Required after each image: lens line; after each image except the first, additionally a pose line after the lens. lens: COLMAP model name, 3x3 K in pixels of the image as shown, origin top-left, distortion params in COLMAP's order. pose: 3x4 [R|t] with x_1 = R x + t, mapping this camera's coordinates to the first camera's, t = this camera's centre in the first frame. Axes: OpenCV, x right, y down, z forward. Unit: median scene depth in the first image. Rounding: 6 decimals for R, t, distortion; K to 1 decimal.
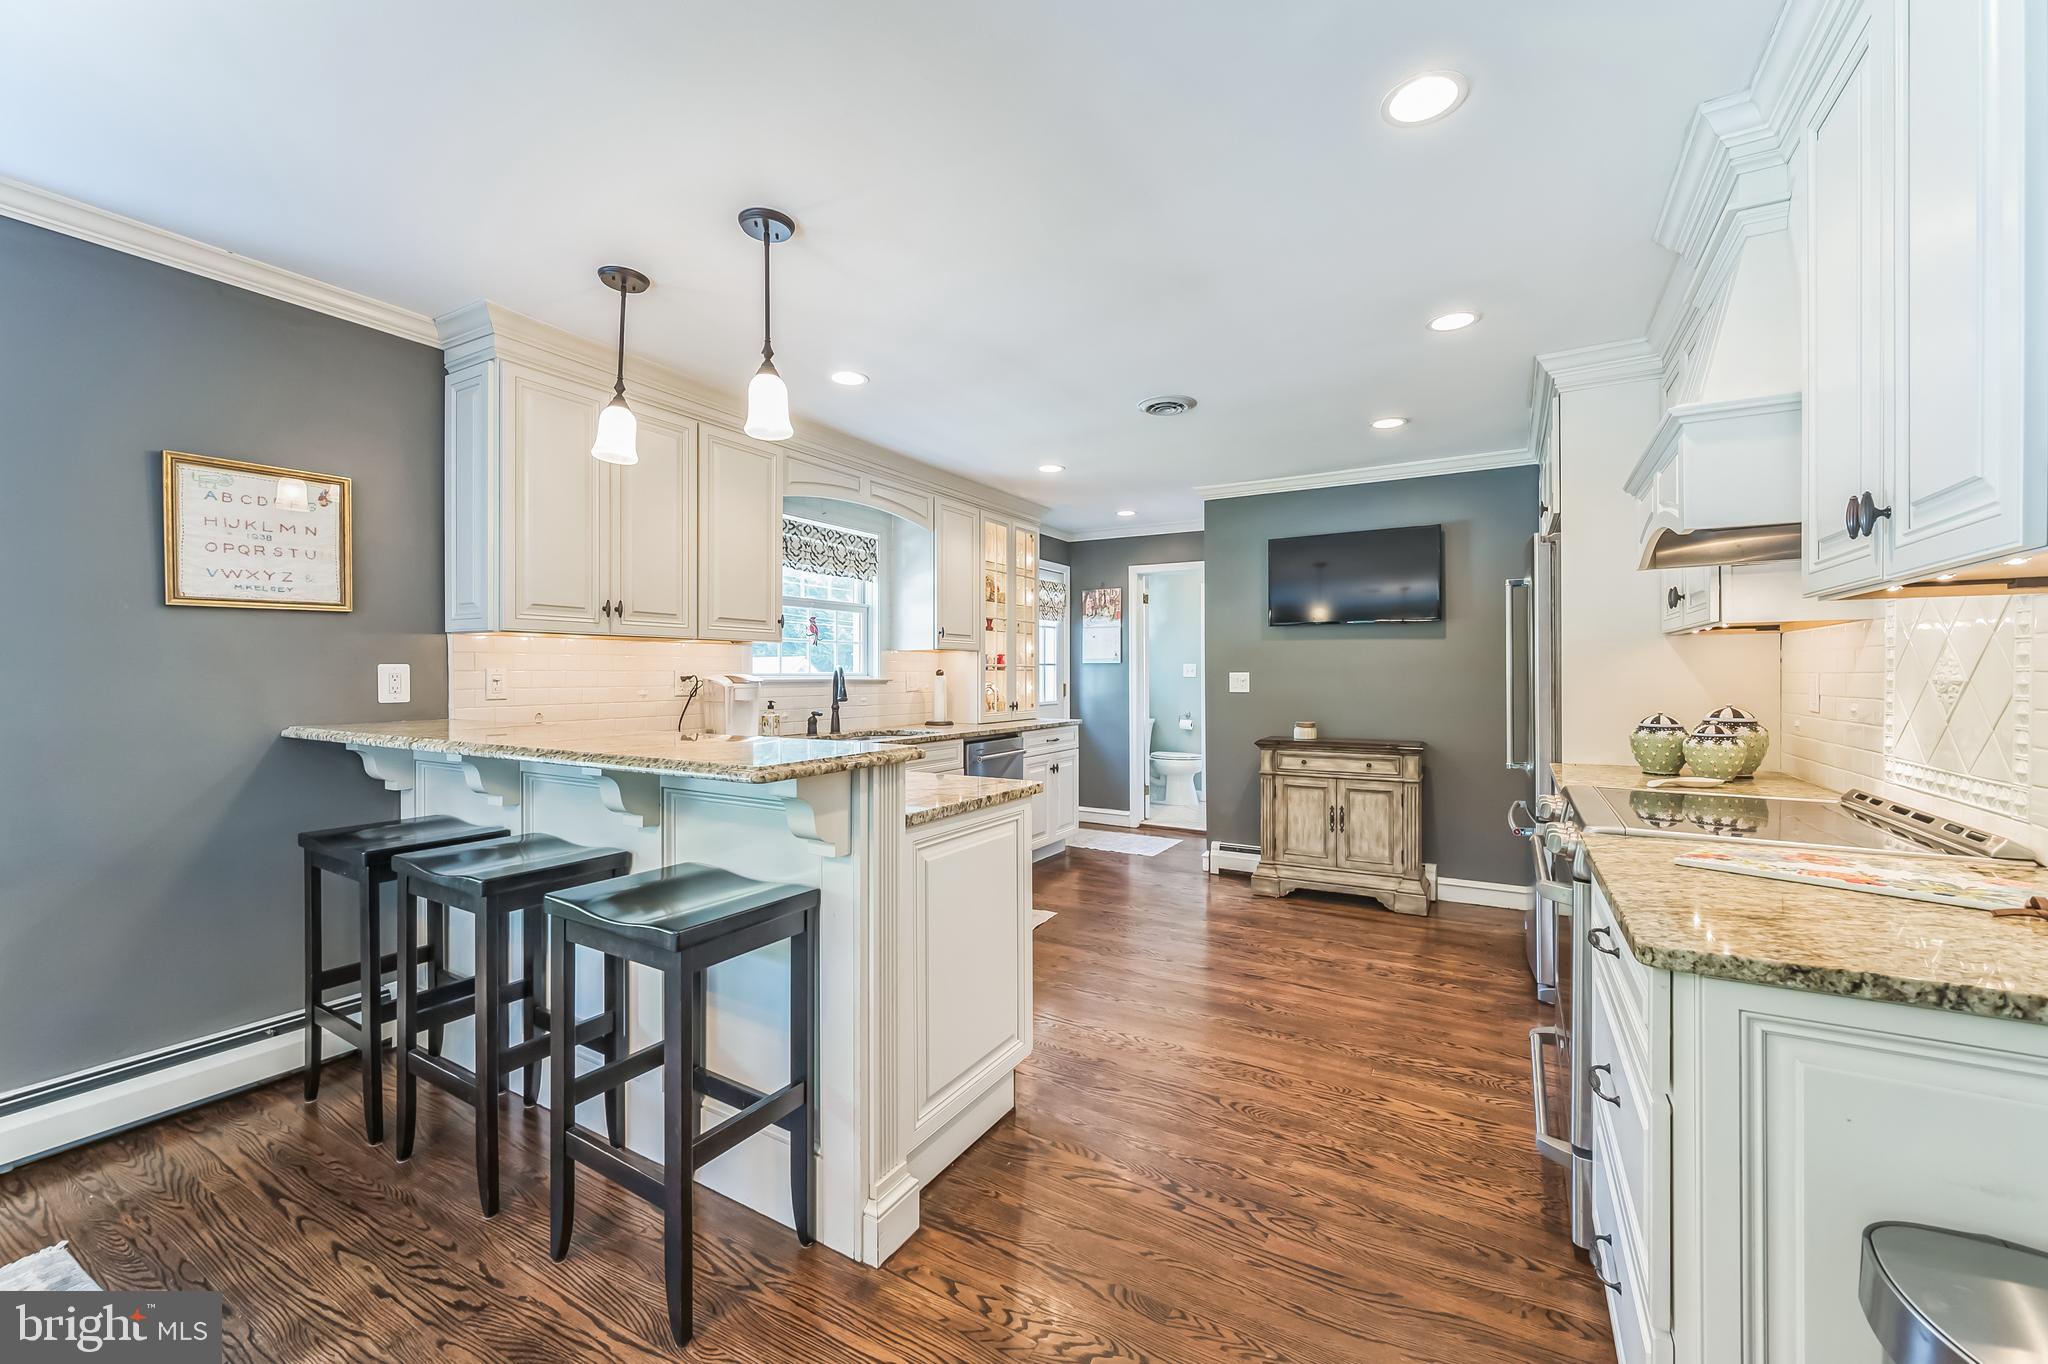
lens RADIAL K [[808.0, 0, 1014.4], [0, 808.0, 671.5], [0, 0, 1]] dist [-0.001422, -0.000067]
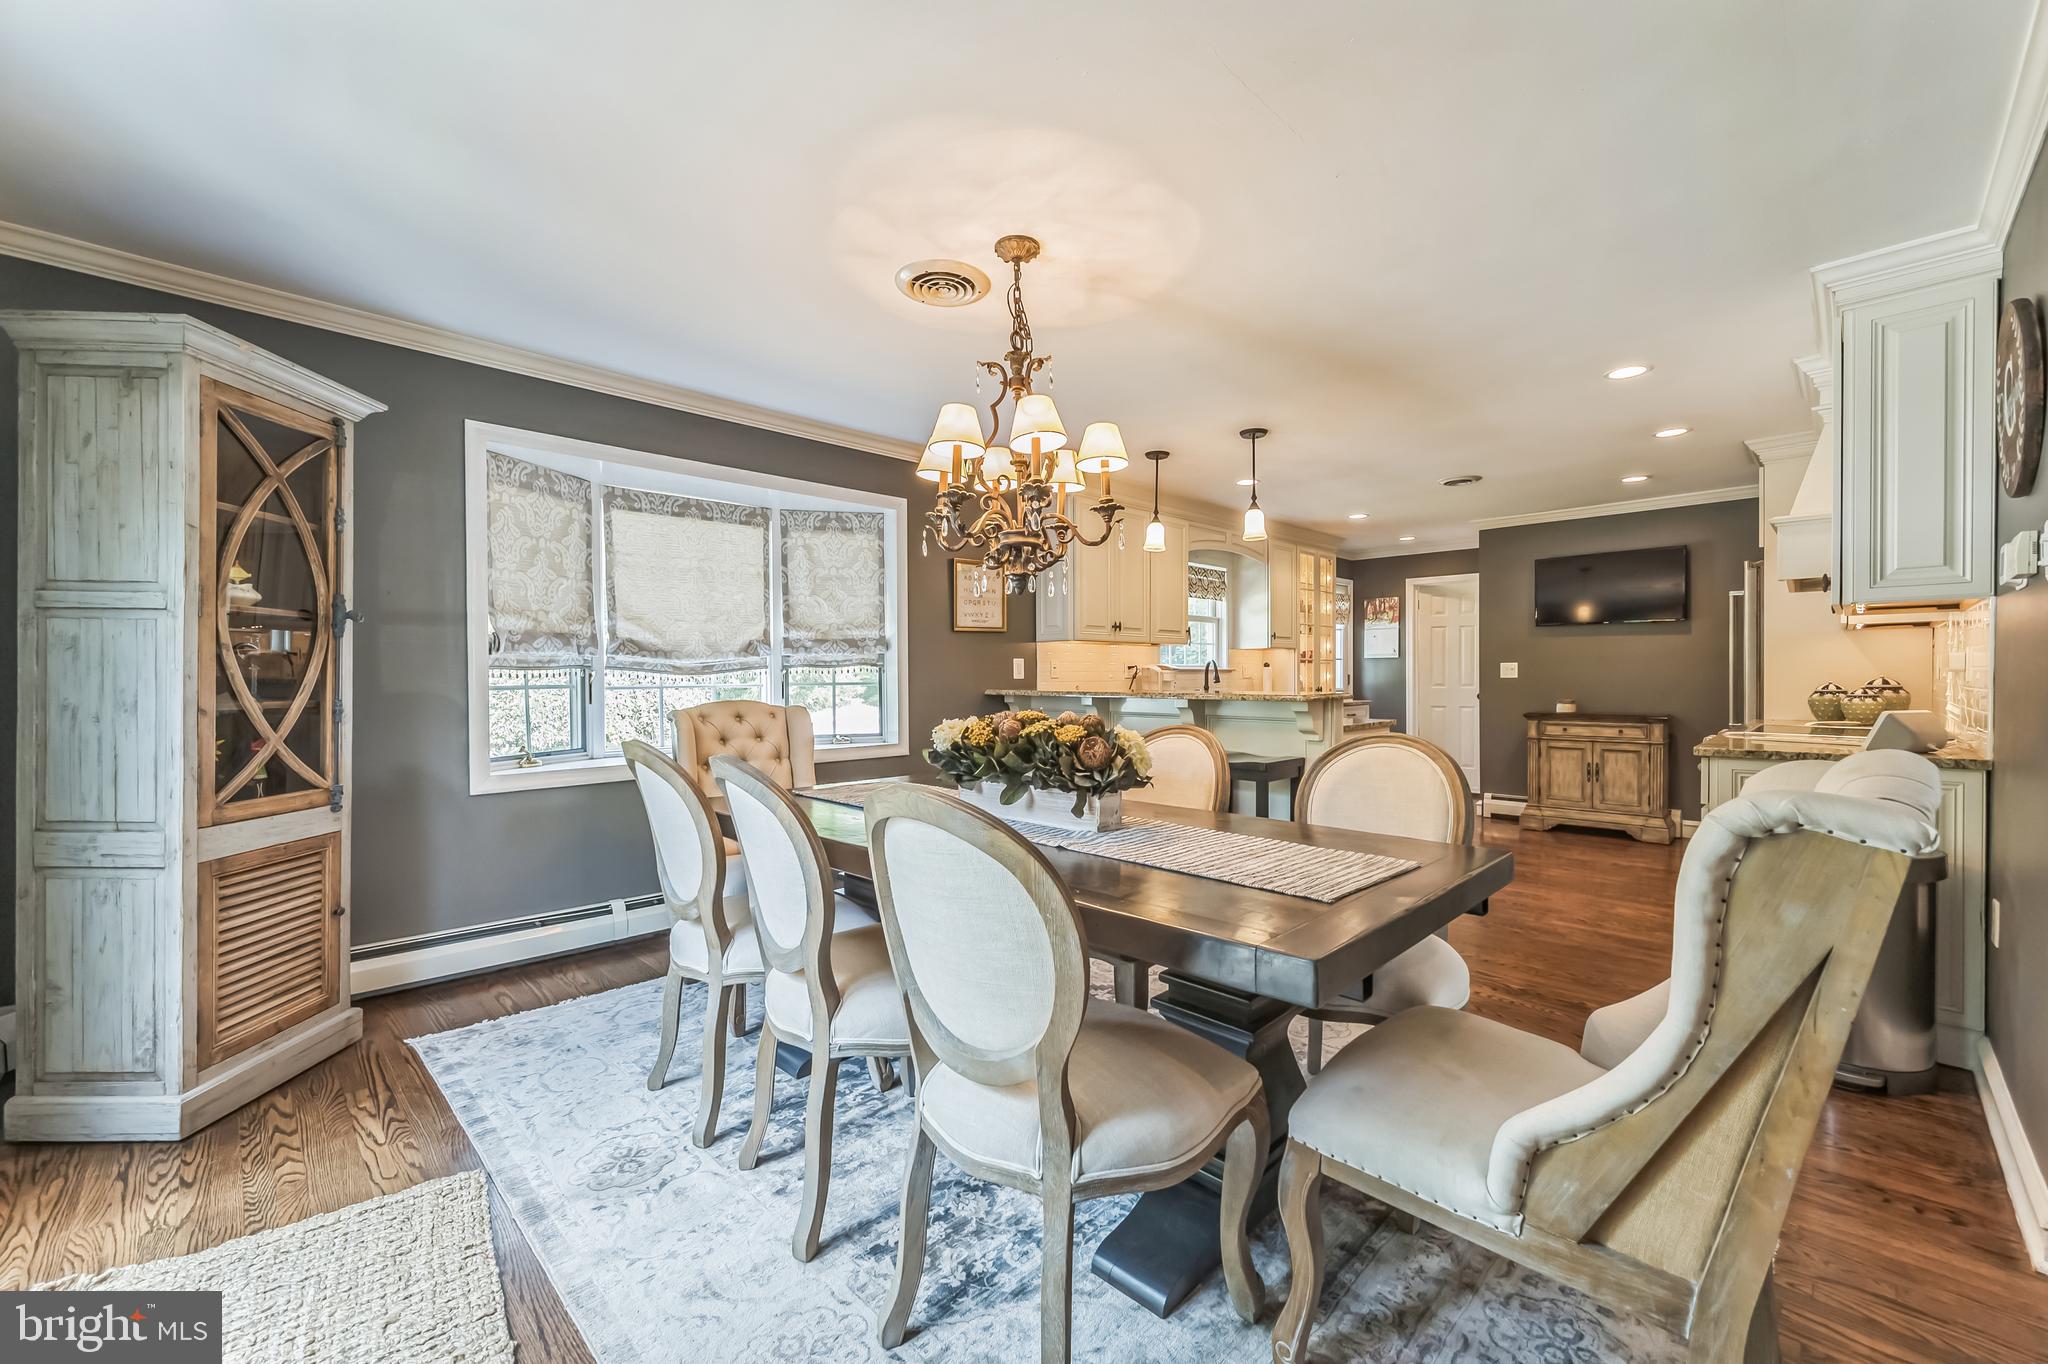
lens RADIAL K [[808.0, 0, 1018.9], [0, 808.0, 686.9], [0, 0, 1]] dist [-0.001422, -0.000067]
pose [[0.966770, -0.001392, -0.255642, -0.169492], [0.005807, 0.999847, 0.016518, 0.015819], [0.255580, -0.017453, 0.966630, -0.510473]]
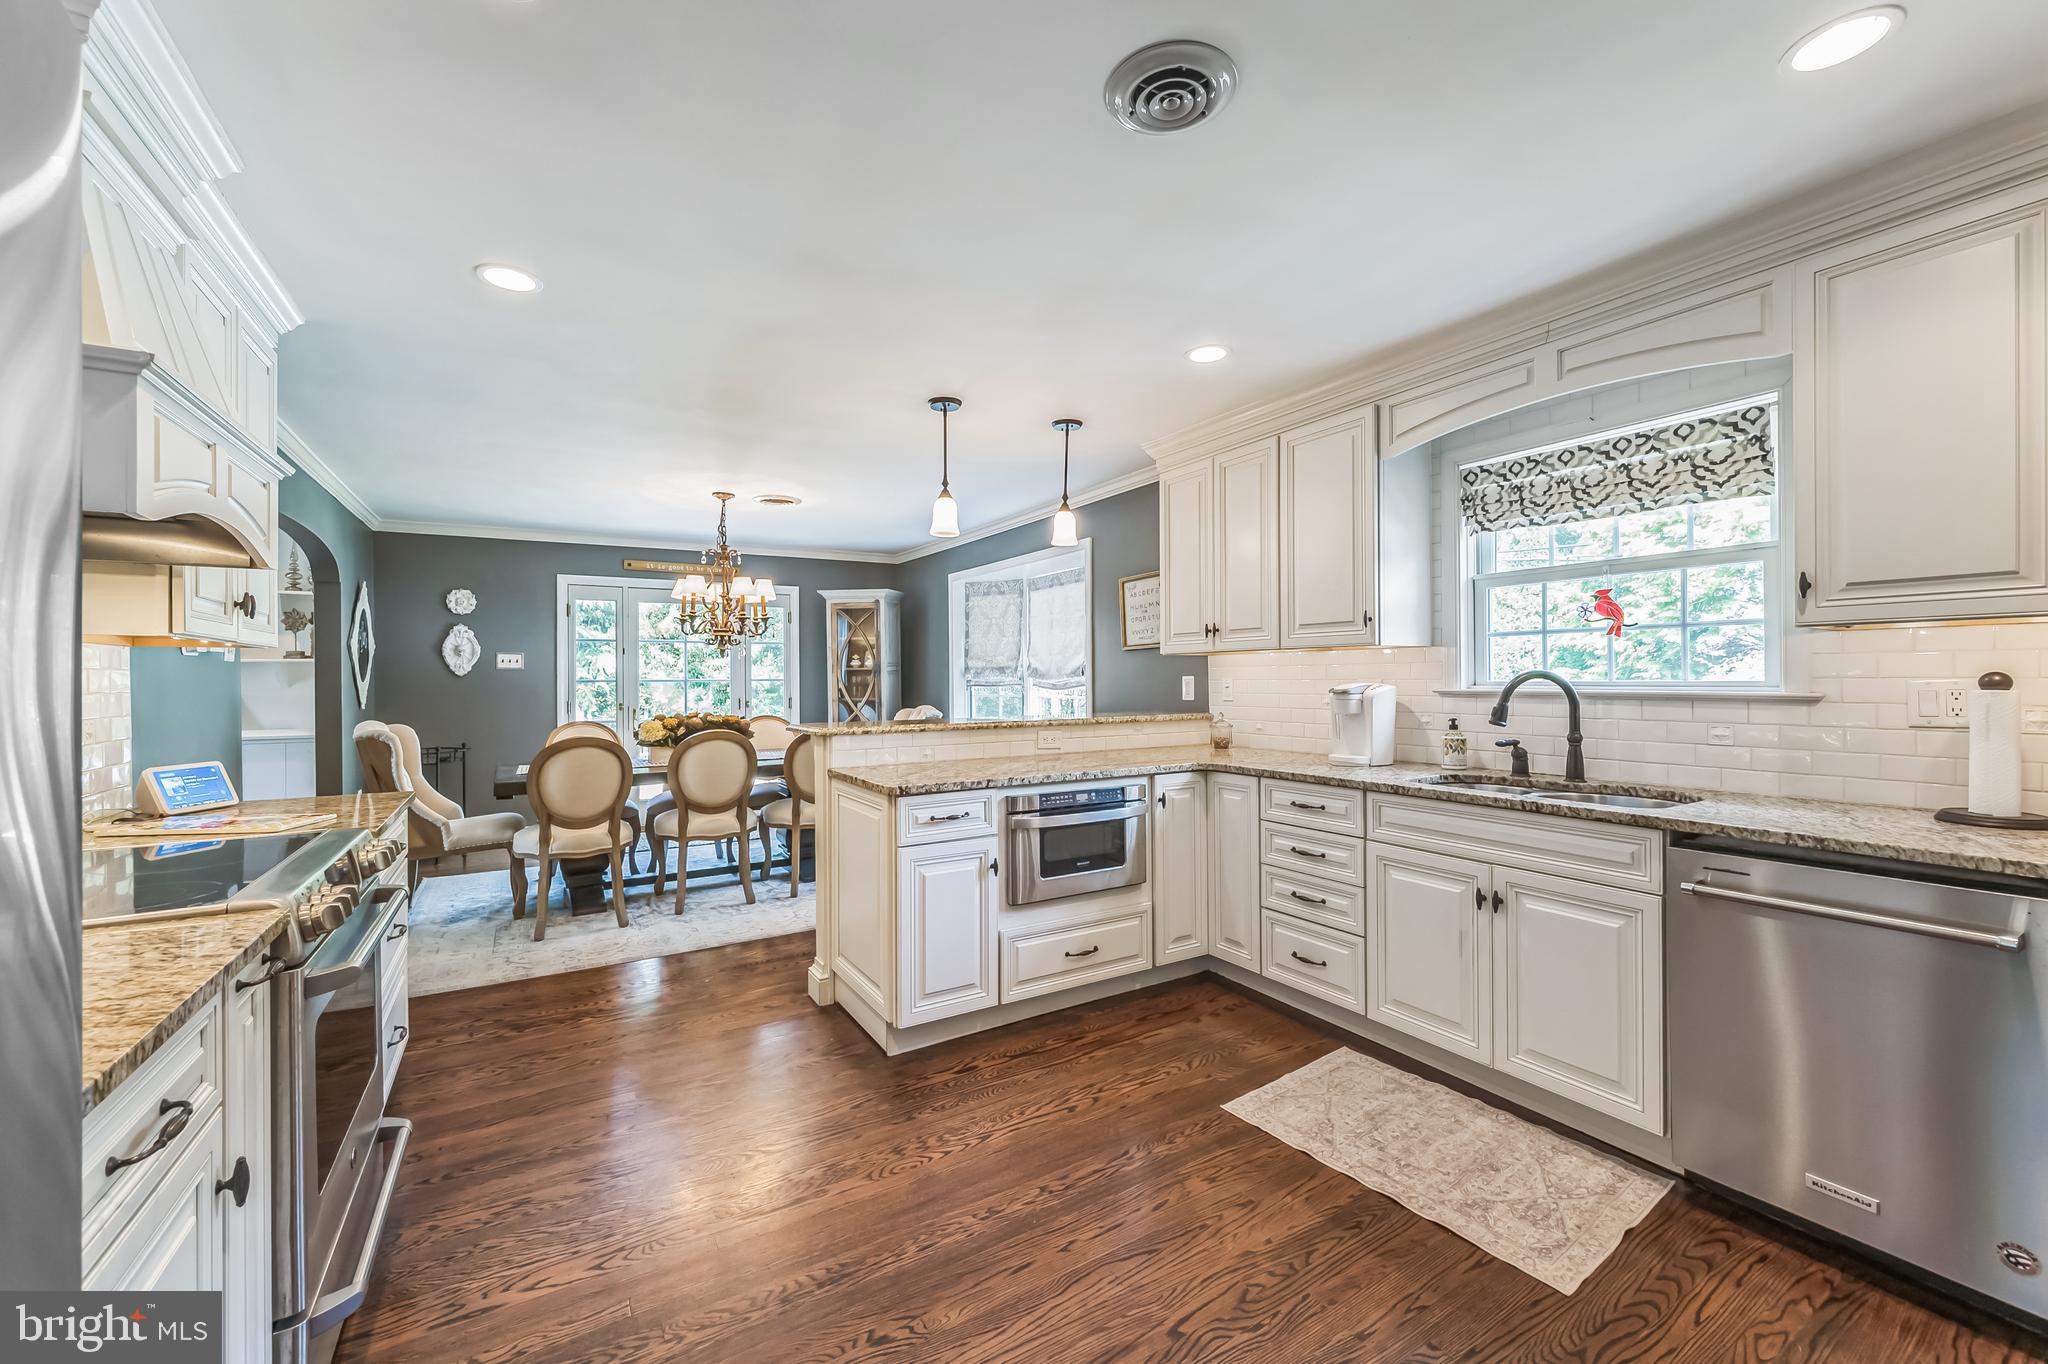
lens RADIAL K [[808.0, 0, 1038.2], [0, 808.0, 677.6], [0, 0, 1]] dist [-0.001422, -0.000067]
pose [[-0.450715, 0.004741, -0.892655, 0.484030], [0.011679, 0.999932, -0.000587, -0.005522], [0.892592, -0.010690, -0.450739, 0.882064]]
